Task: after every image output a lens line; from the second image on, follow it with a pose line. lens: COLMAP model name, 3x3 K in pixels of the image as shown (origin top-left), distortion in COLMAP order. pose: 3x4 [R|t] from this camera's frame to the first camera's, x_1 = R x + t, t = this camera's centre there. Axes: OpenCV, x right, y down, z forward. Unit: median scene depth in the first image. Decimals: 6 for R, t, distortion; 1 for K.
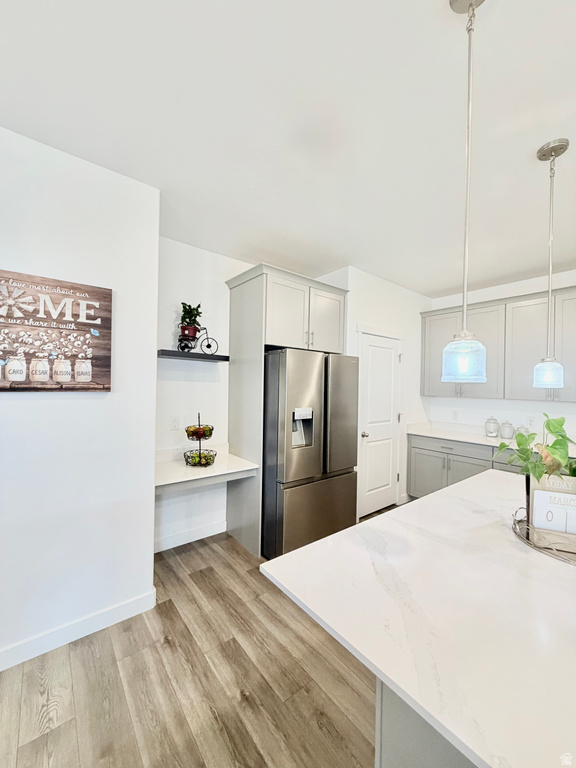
lens RADIAL K [[305.5, 0, 283.9], [0, 305.5, 383.3], [0, 0, 1]] dist [0.004868, -0.000168]
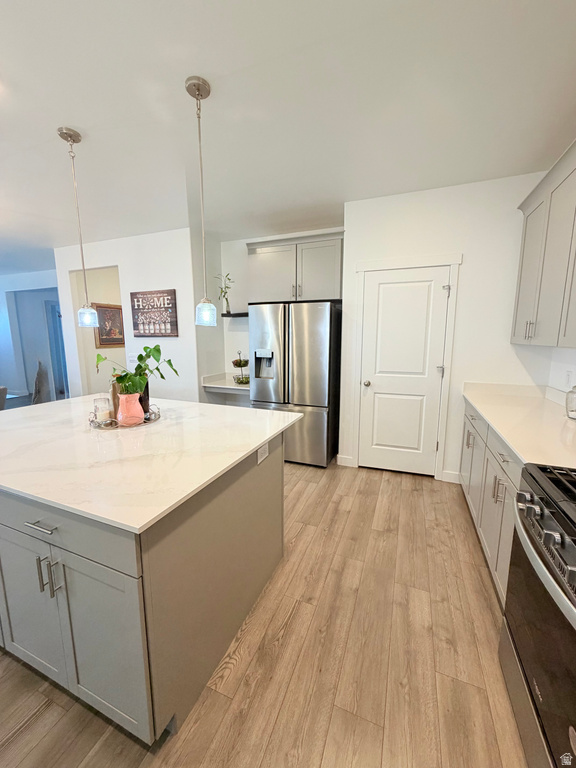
lens RADIAL K [[305.5, 0, 286.1], [0, 305.5, 382.5], [0, 0, 1]] dist [0.004868, -0.000168]
pose [[0.494930, 0.112119, -0.861669, 1.760275], [0.013915, 0.990491, 0.136874, 0.061204], [0.868822, -0.079733, 0.488663, 0.578657]]
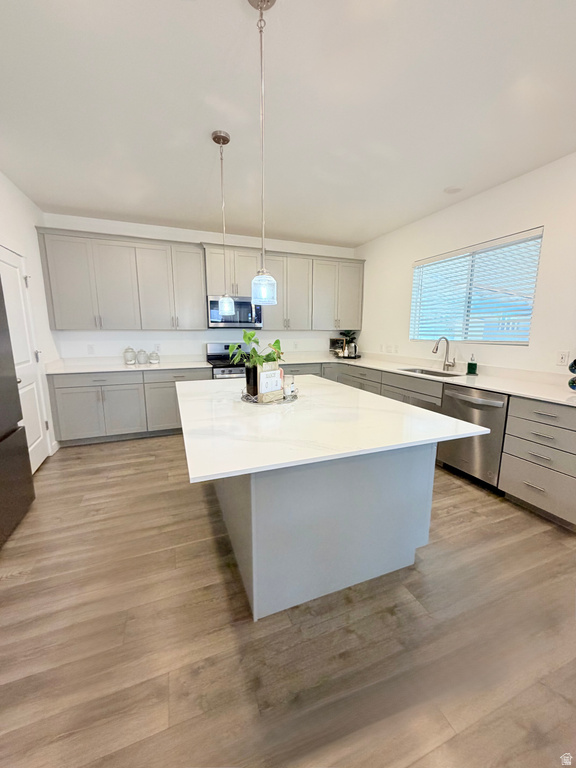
lens RADIAL K [[305.5, 0, 286.4], [0, 305.5, 384.1], [0, 0, 1]] dist [0.004868, -0.000168]
pose [[0.294287, -0.185548, 0.937532, -0.442937], [-0.001585, 0.980877, 0.194624, 0.045812], [-0.955716, -0.058762, 0.288365, 0.215079]]
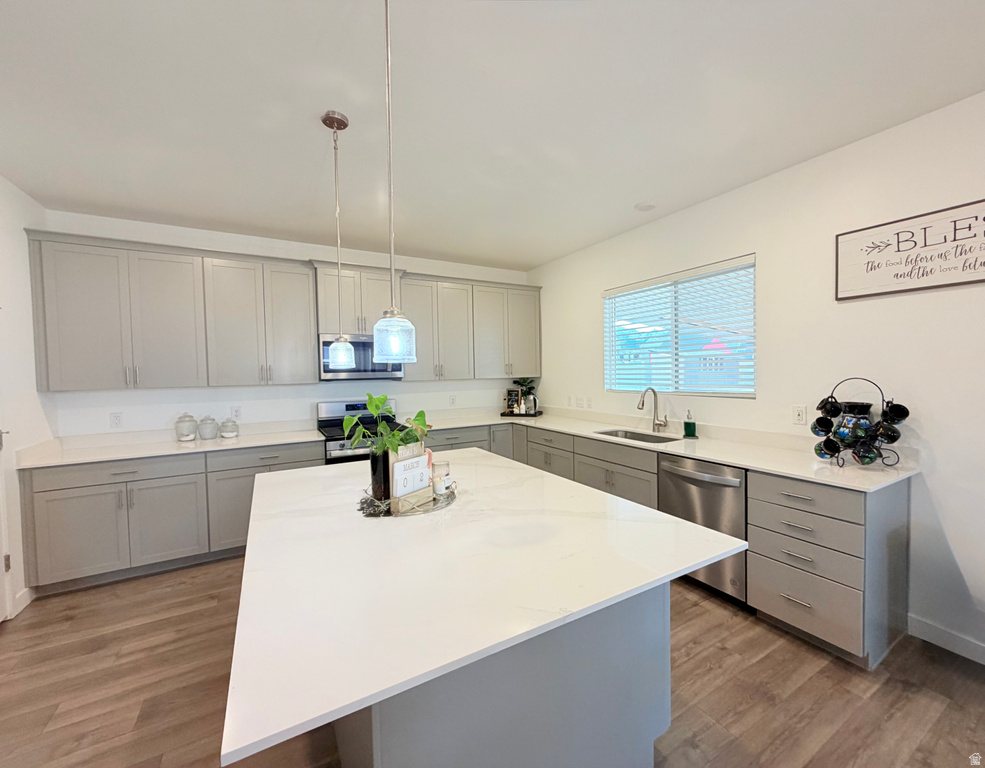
lens RADIAL K [[404.6, 0, 509.2], [0, 404.6, 384.1], [0, 0, 1]] dist [-0.002040, 0.000948]
pose [[0.130360, -0.058798, 0.989722, -0.284906], [0.013207, 0.998254, 0.057565, -0.004642], [-0.991379, 0.005567, 0.130908, 0.249799]]
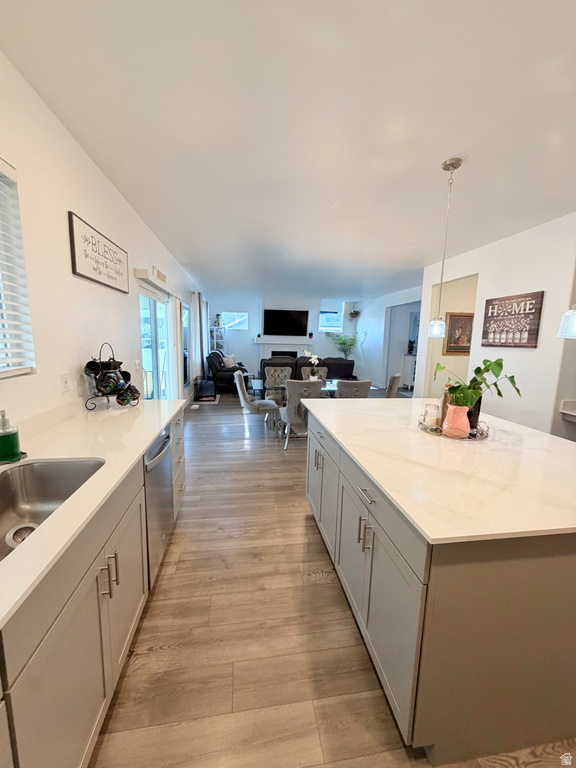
lens RADIAL K [[305.5, 0, 289.4], [0, 305.5, 382.4], [0, 0, 1]] dist [0.004868, -0.000168]
pose [[-0.484530, 0.095311, -0.869567, 1.775693], [-0.029786, 0.991673, 0.125292, 0.044517], [0.874267, 0.086609, -0.477656, 0.606242]]
